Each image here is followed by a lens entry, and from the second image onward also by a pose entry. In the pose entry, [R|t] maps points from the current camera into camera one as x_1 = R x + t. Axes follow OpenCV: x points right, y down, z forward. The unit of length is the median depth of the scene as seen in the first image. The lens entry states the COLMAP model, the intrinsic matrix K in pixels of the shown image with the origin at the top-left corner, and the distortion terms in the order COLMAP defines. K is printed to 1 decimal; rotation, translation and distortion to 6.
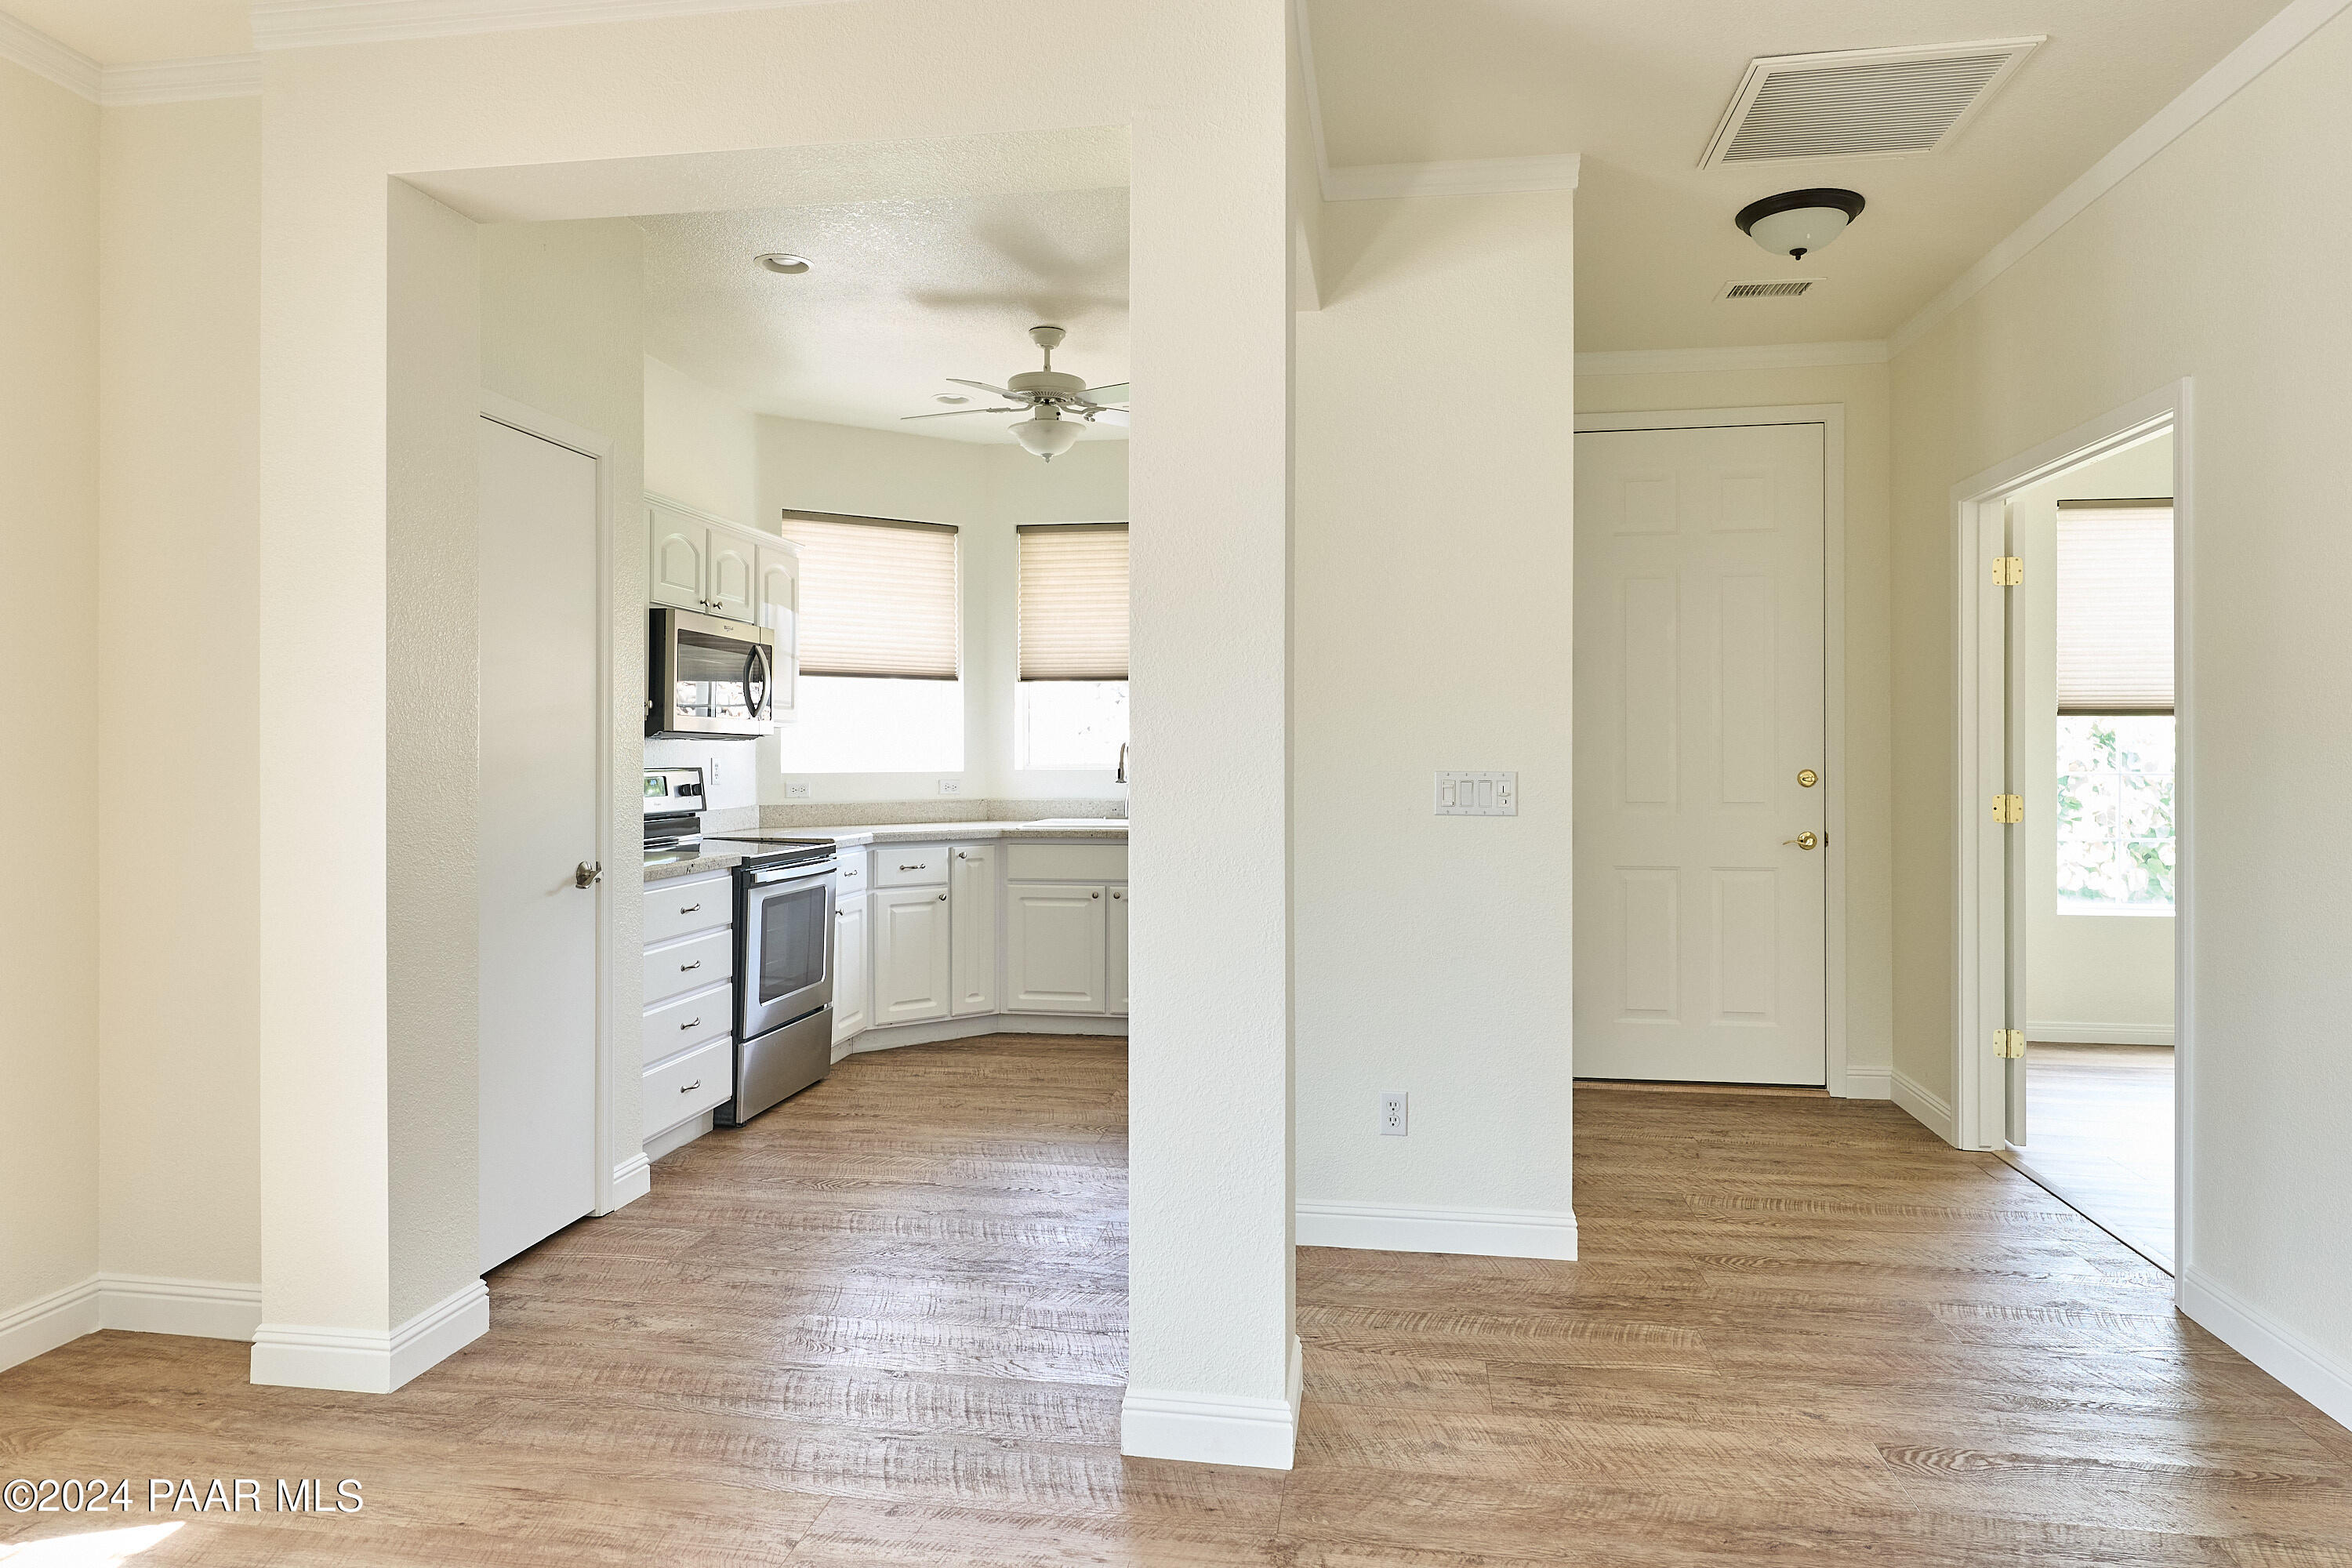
lens RADIAL K [[1433.4, 0, 1174.6], [0, 1433.4, 748.0], [0, 0, 1]] dist [0.026445, -0.000679]
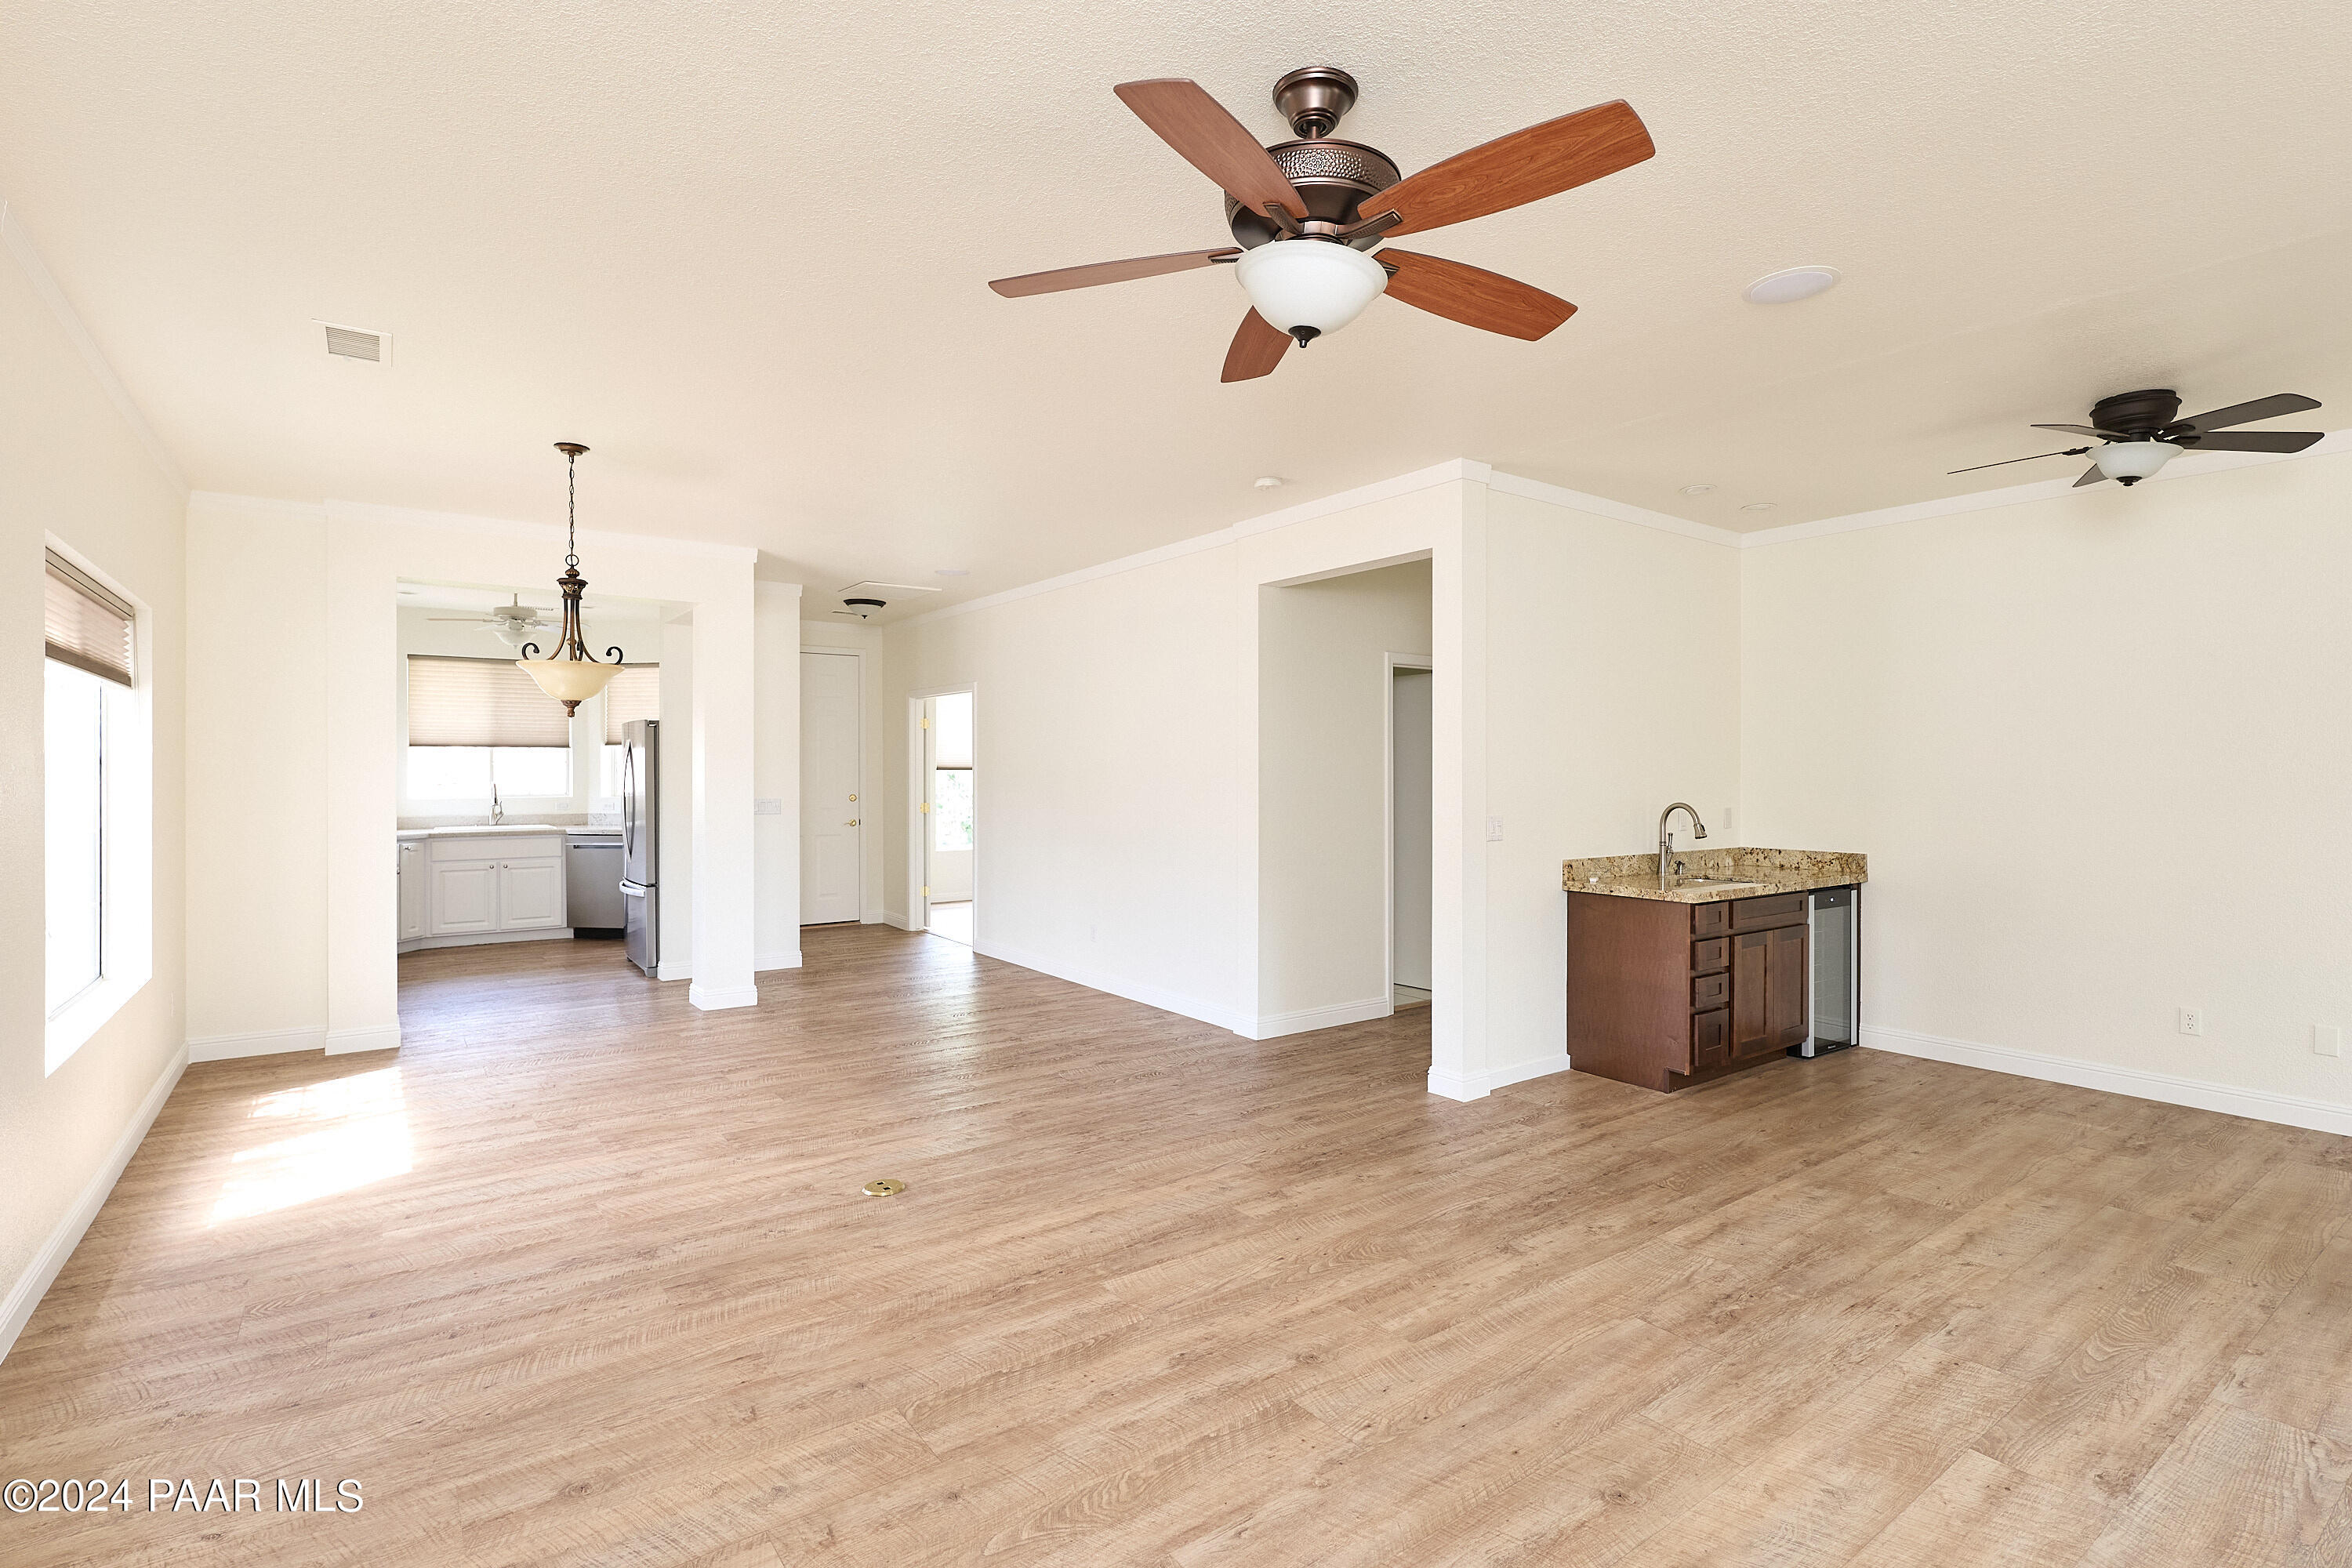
lens RADIAL K [[1114.6, 0, 1182.8], [0, 1114.6, 778.2], [0, 0, 1]] dist [0.001705, 0.000060]
pose [[0.708158, -0.004571, 0.706039, -0.483195], [-0.002868, 0.999952, 0.009350, -0.030382], [-0.706048, -0.008646, 0.708111, -0.714342]]
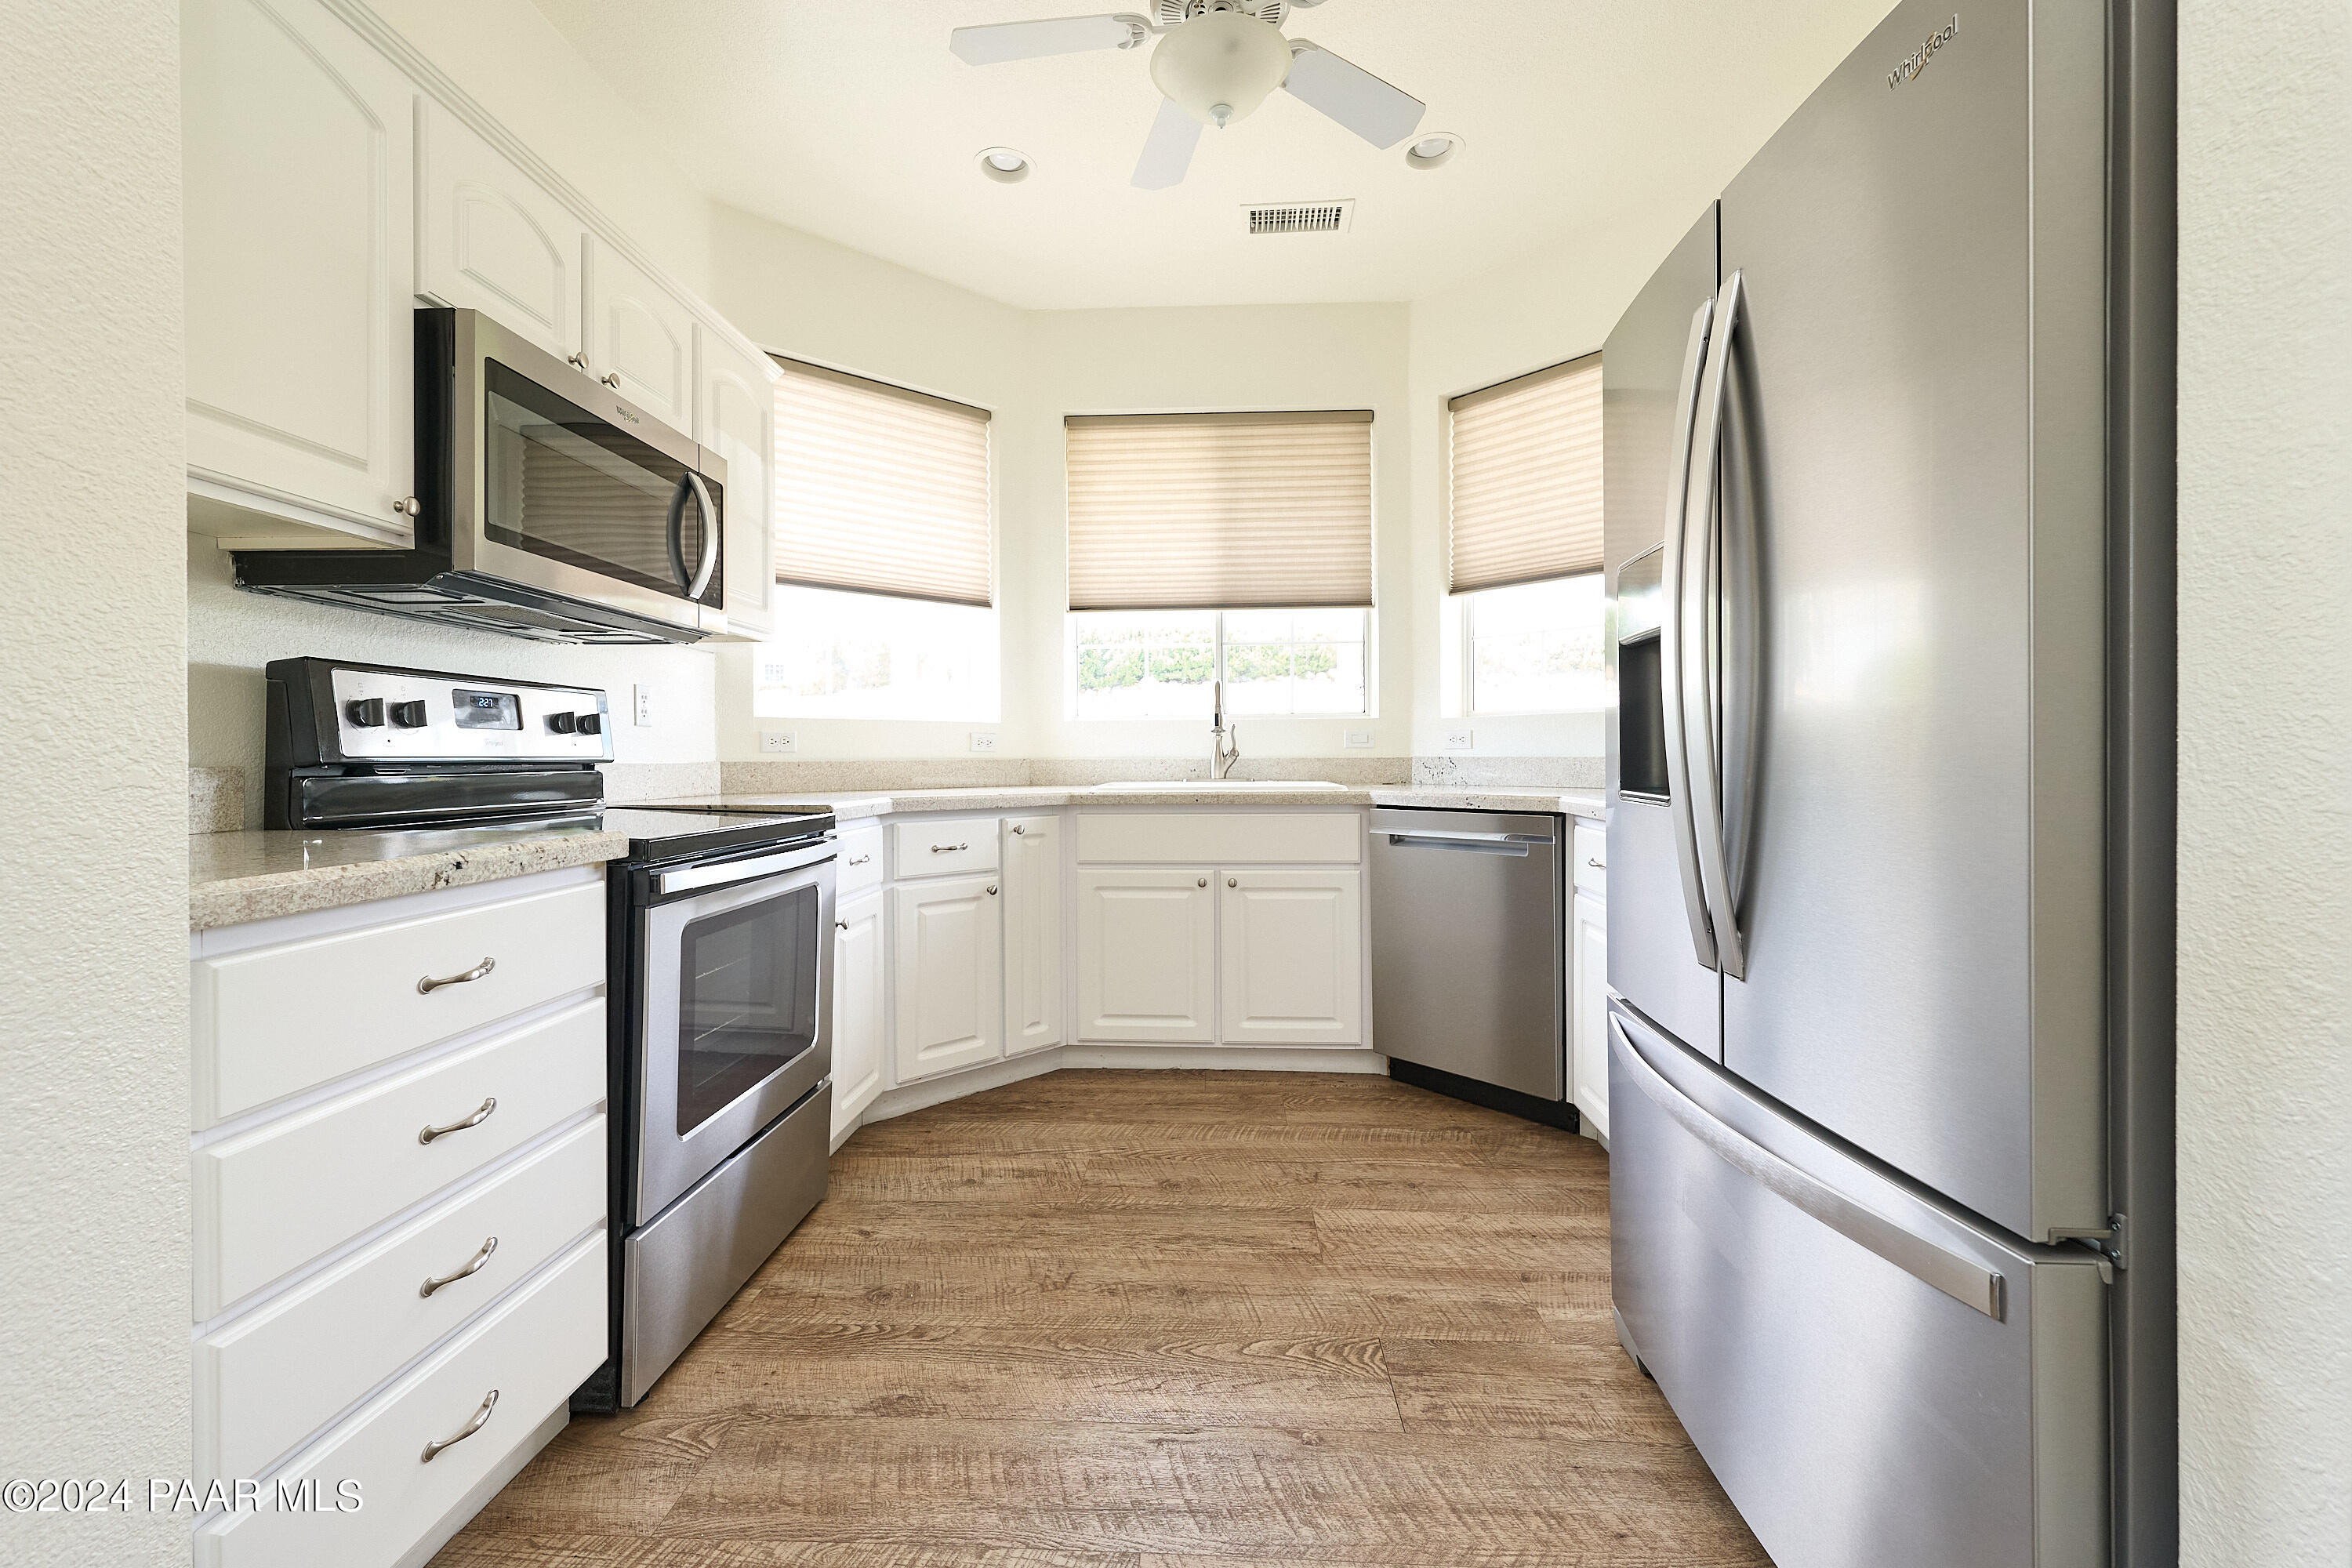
lens RADIAL K [[965.9, 0, 1174.9], [0, 965.9, 769.6], [0, 0, 1]] dist [0.004177, 0.000293]
pose [[0.994173, -0.004665, 0.107691, -0.133369], [0.002864, 0.999853, 0.016880, 0.040496], [-0.107754, -0.016474, 0.994041, 0.563870]]
